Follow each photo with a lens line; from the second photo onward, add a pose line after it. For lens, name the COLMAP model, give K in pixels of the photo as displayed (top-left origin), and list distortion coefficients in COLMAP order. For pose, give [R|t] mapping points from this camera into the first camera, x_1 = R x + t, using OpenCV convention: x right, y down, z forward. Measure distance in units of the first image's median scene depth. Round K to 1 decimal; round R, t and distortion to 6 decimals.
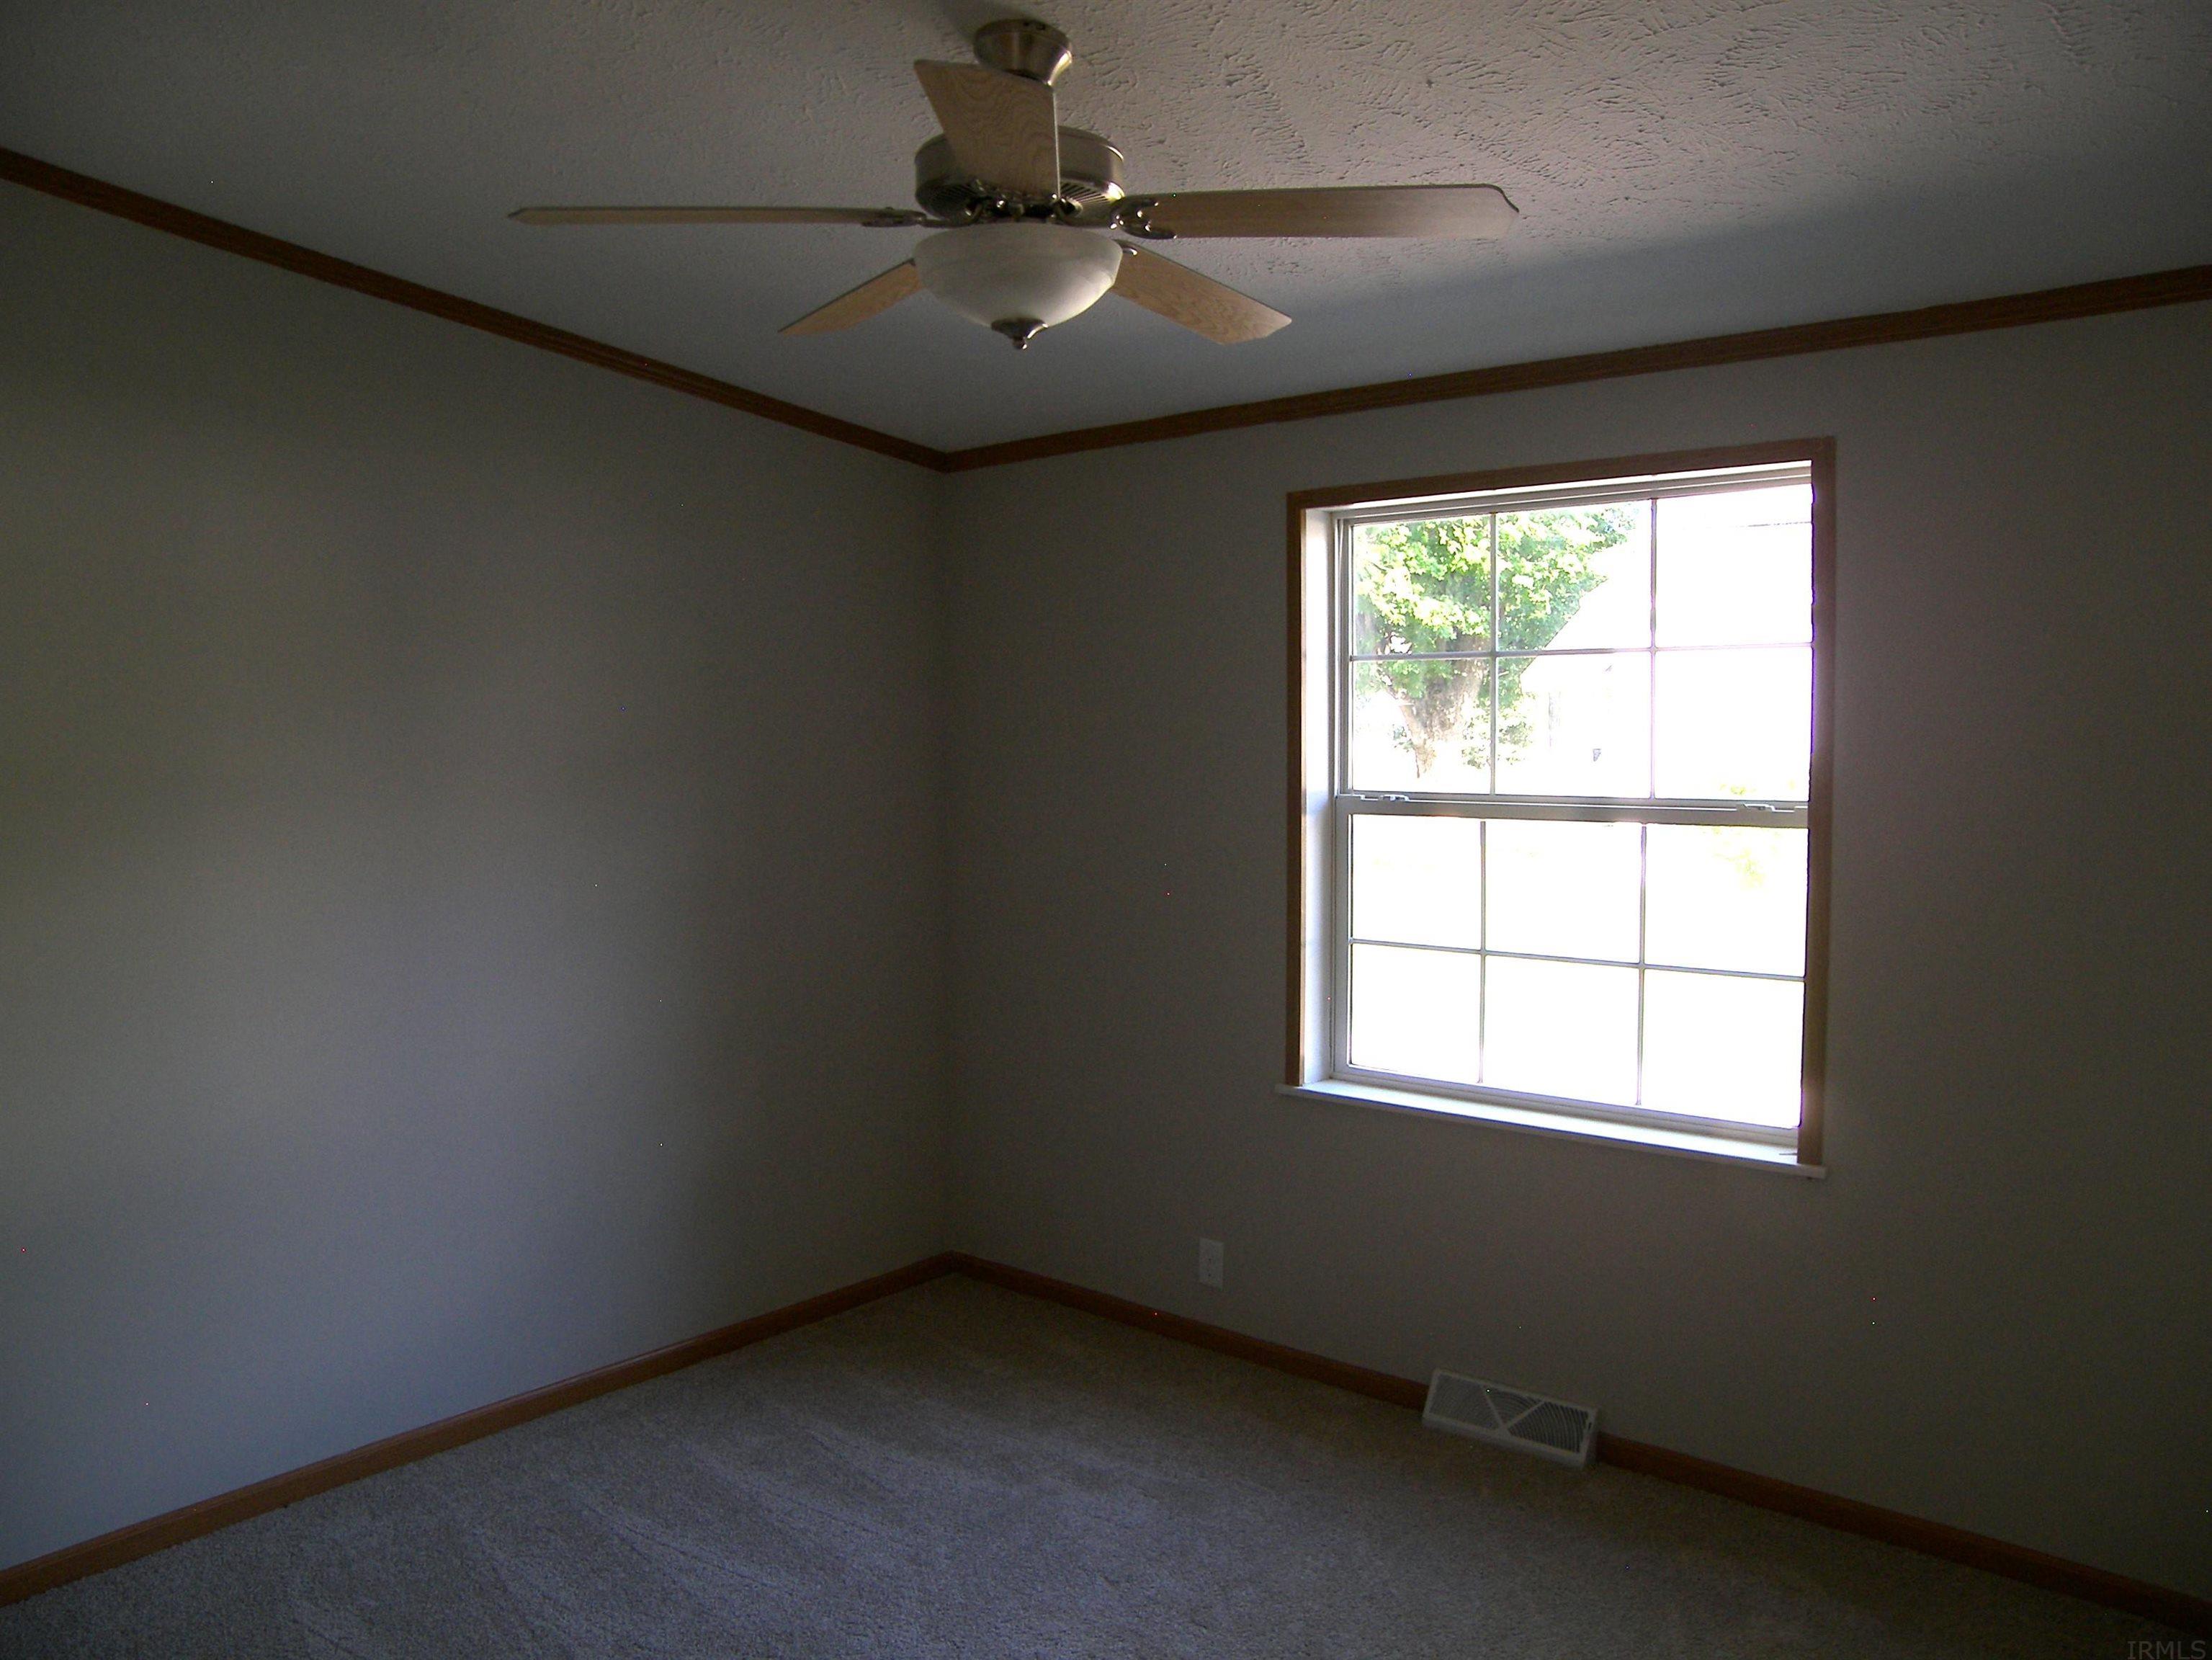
lens RADIAL K [[1580.8, 0, 1105.8], [0, 1580.8, 839.4], [0, 0, 1]] dist [-0.147246, 0.178903]
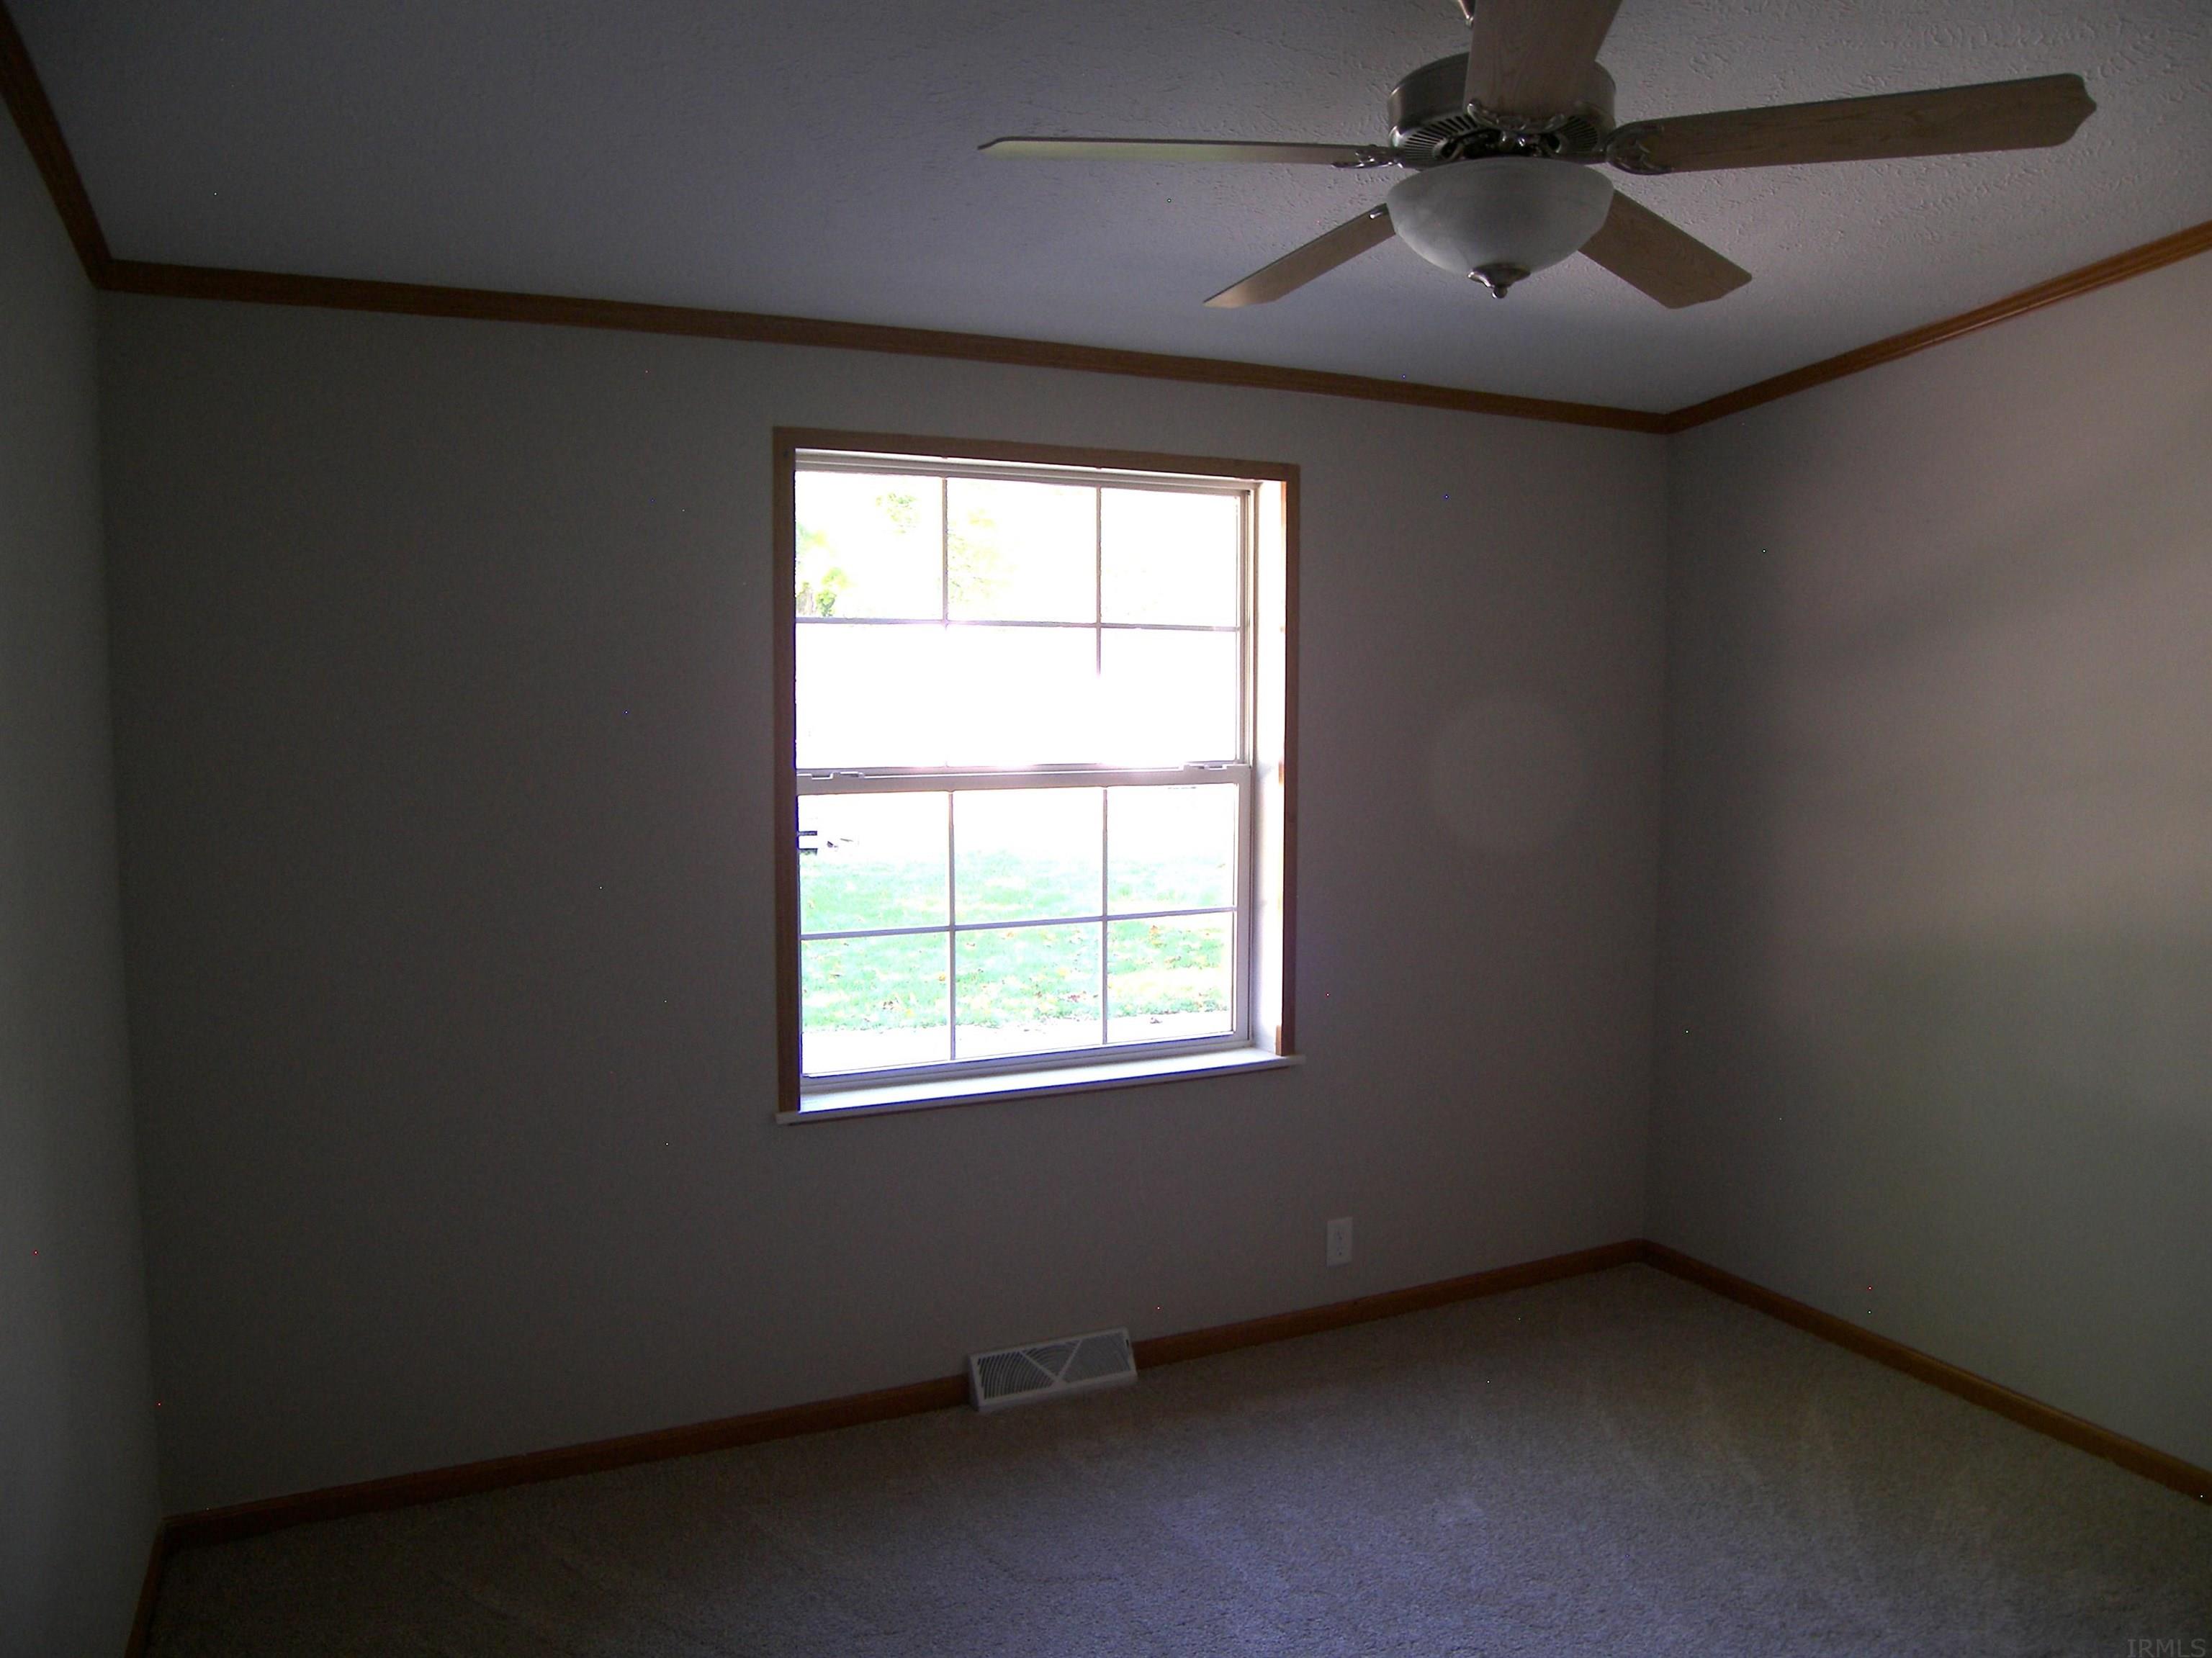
lens RADIAL K [[1581.1, 0, 1101.3], [0, 1581.1, 833.7], [0, 0, 1]] dist [-0.164566, 0.128335]
pose [[0.433871, -0.070926, 0.898179, -0.621191], [0.058919, 0.996996, 0.050268, -0.032089], [-0.899046, 0.031110, 0.436747, 0.500194]]
